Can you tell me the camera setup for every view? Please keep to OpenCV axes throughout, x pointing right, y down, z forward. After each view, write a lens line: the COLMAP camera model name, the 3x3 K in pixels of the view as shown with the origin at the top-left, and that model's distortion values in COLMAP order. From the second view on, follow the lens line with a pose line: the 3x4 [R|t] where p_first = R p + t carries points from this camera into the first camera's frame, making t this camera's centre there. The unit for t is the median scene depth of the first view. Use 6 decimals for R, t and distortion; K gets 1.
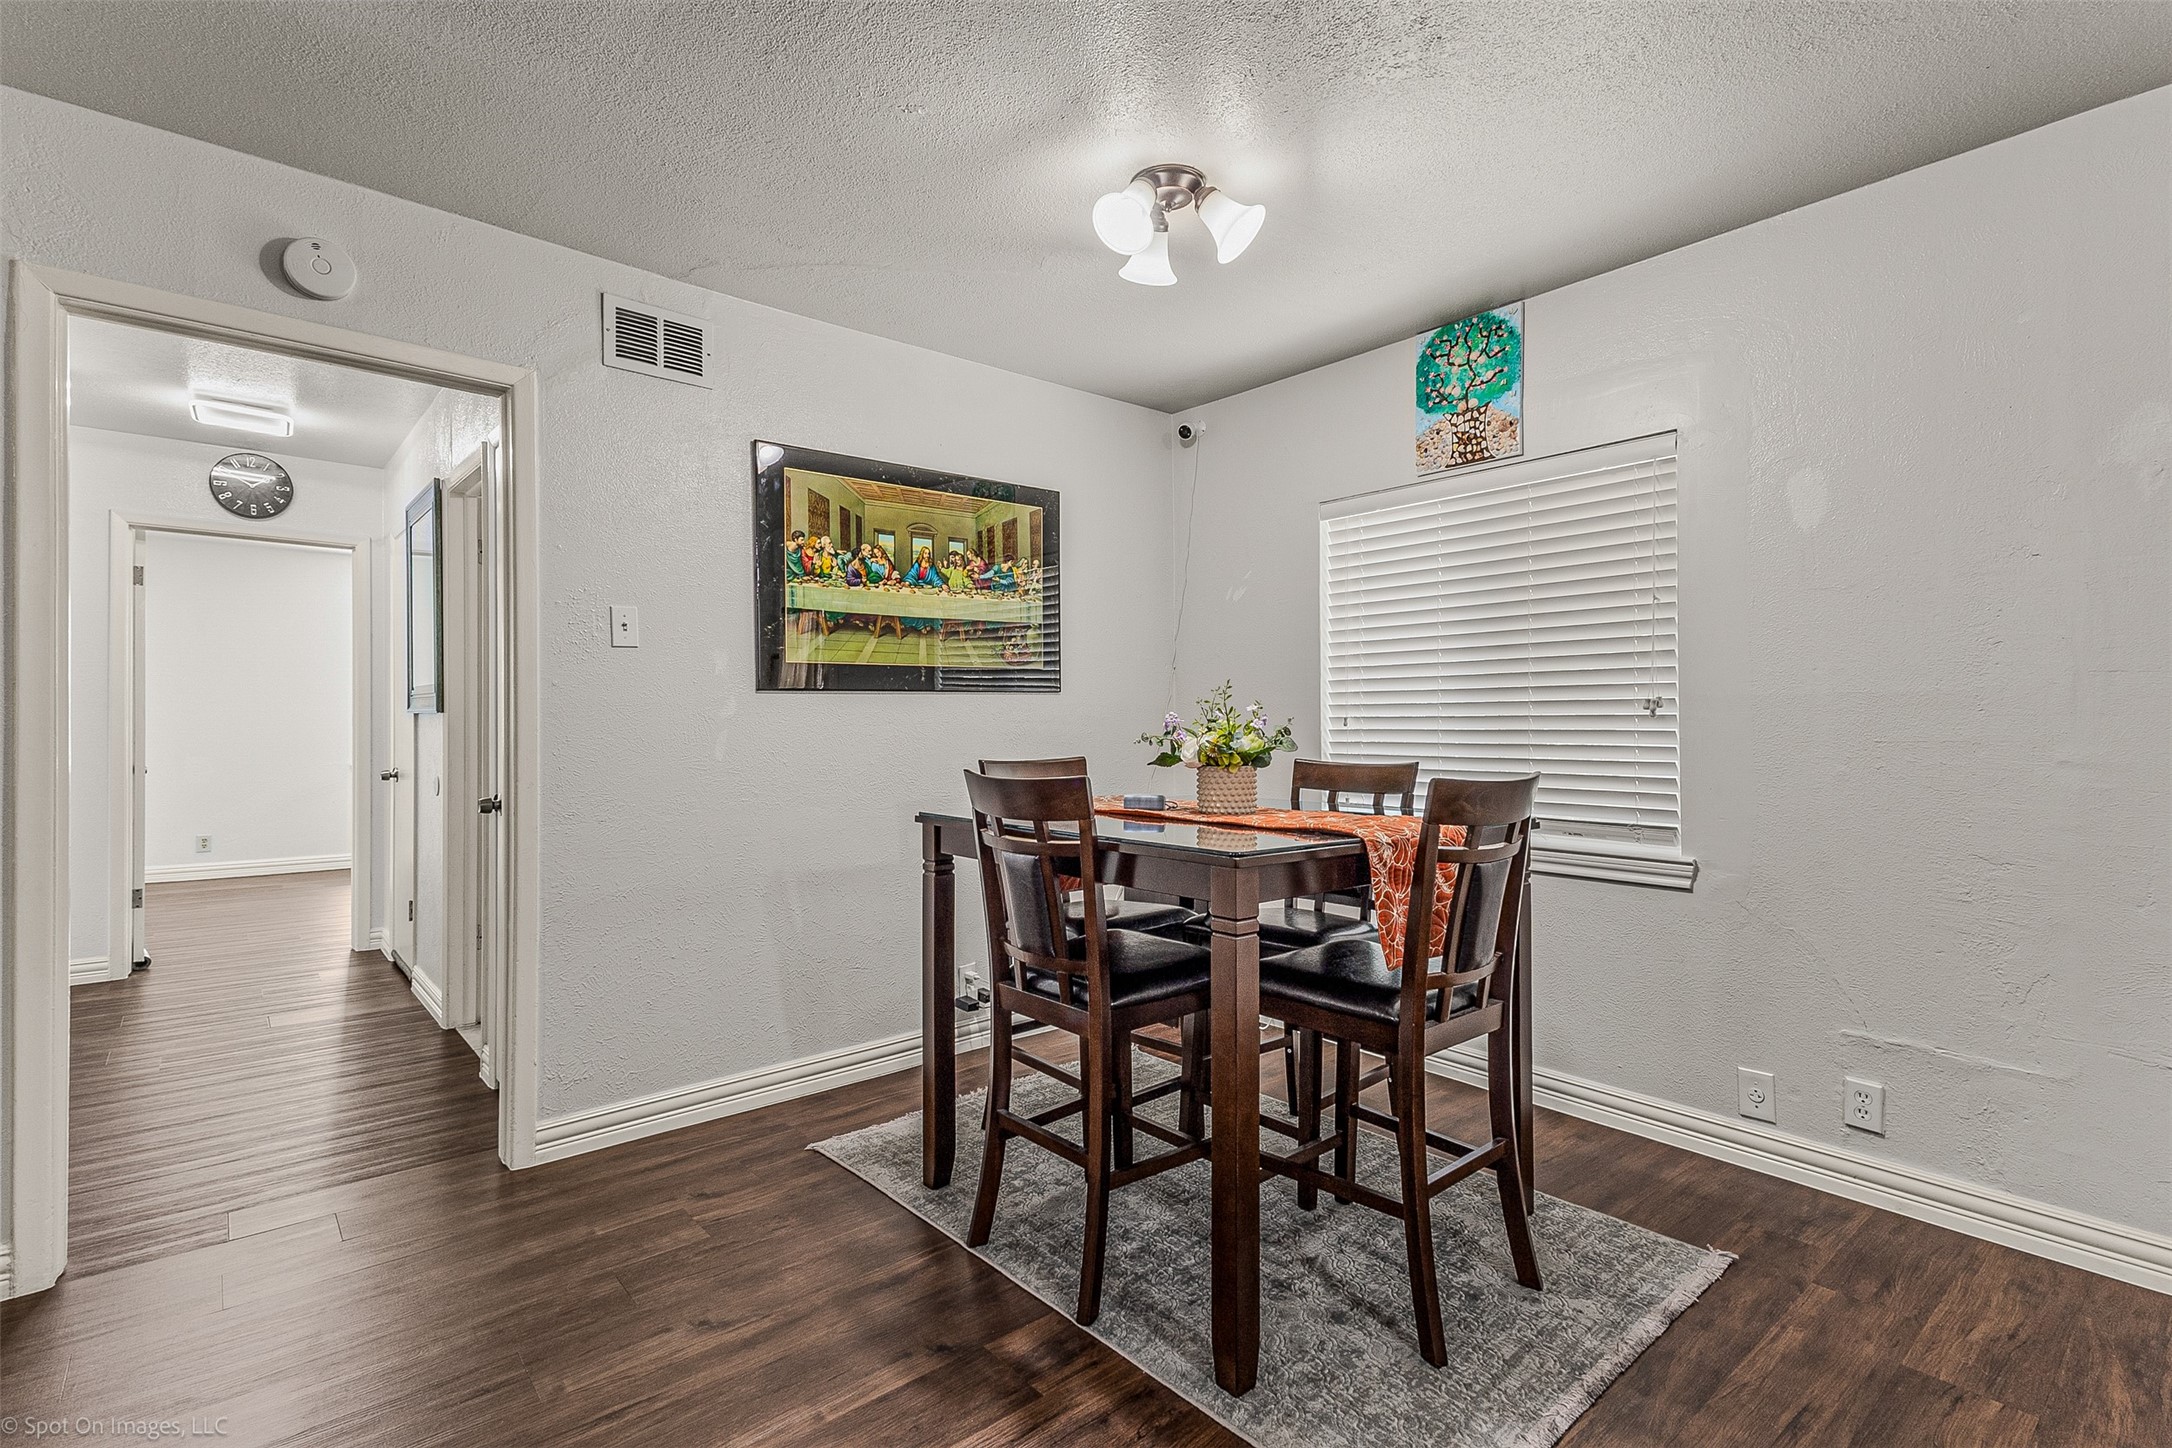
lens RADIAL K [[1012.0, 0, 1093.2], [0, 1012.0, 721.4], [0, 0, 1]] dist [0.031779, 0.000235]
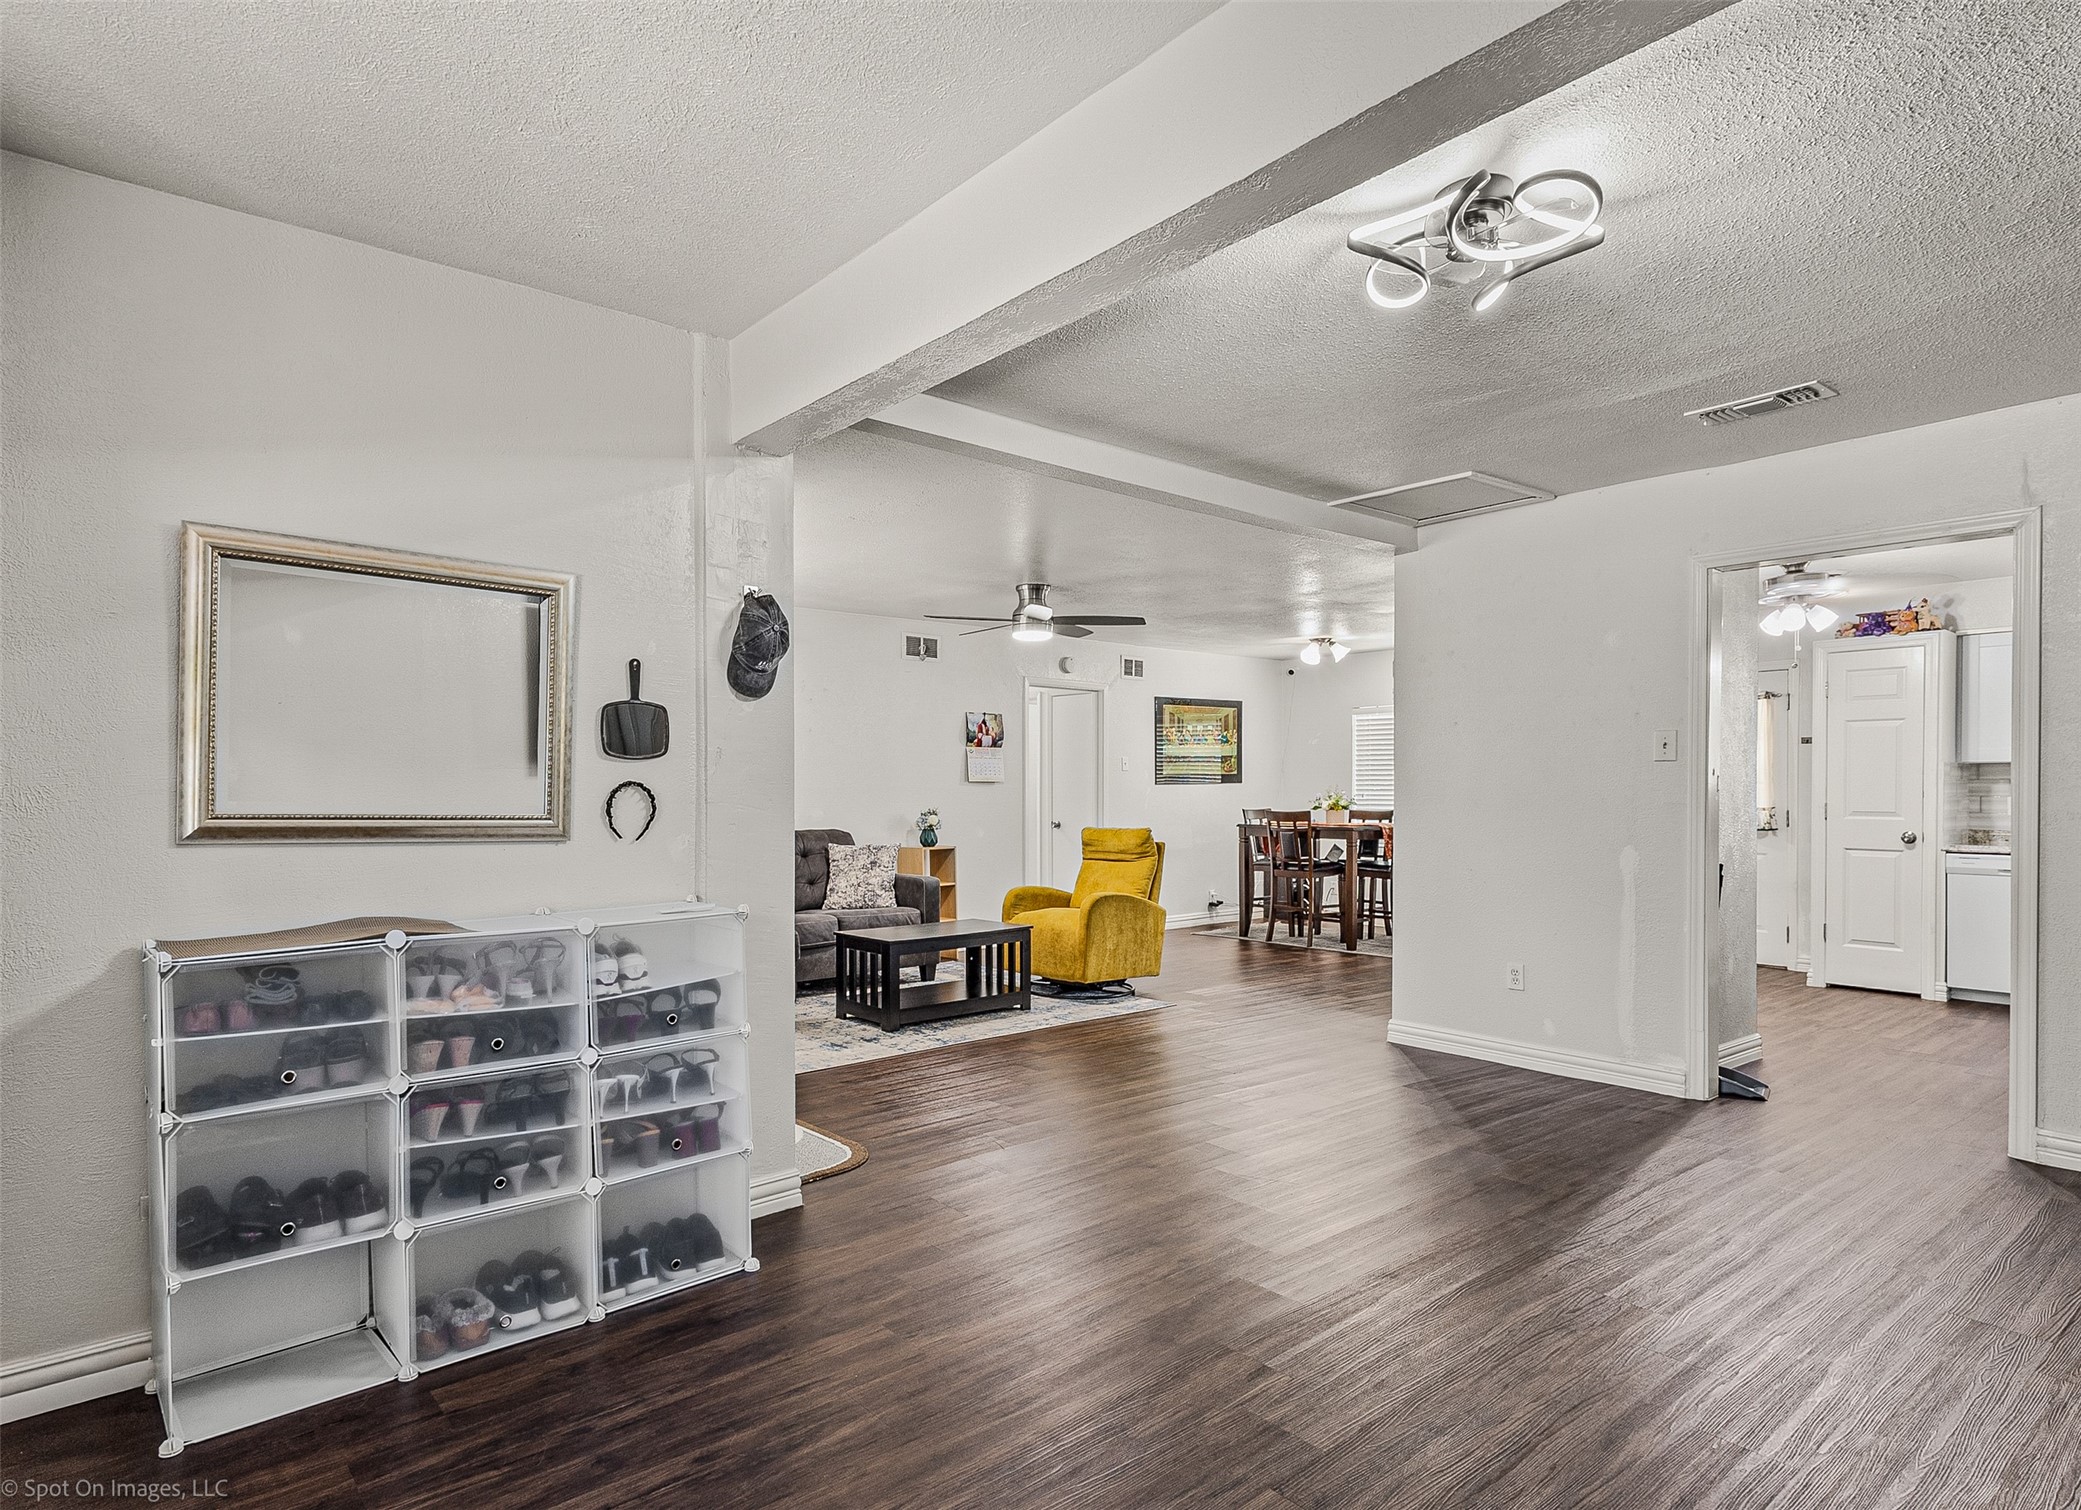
lens RADIAL K [[1119.2, 0, 1033.4], [0, 1119.2, 792.2], [0, 0, 1]] dist [0.136794, 0.000138]
pose [[0.999920, 0.001999, 0.012524, -0.639081], [-0.002039, 0.999993, 0.003138, -0.016469], [-0.012518, -0.003163, 0.999917, -1.907045]]
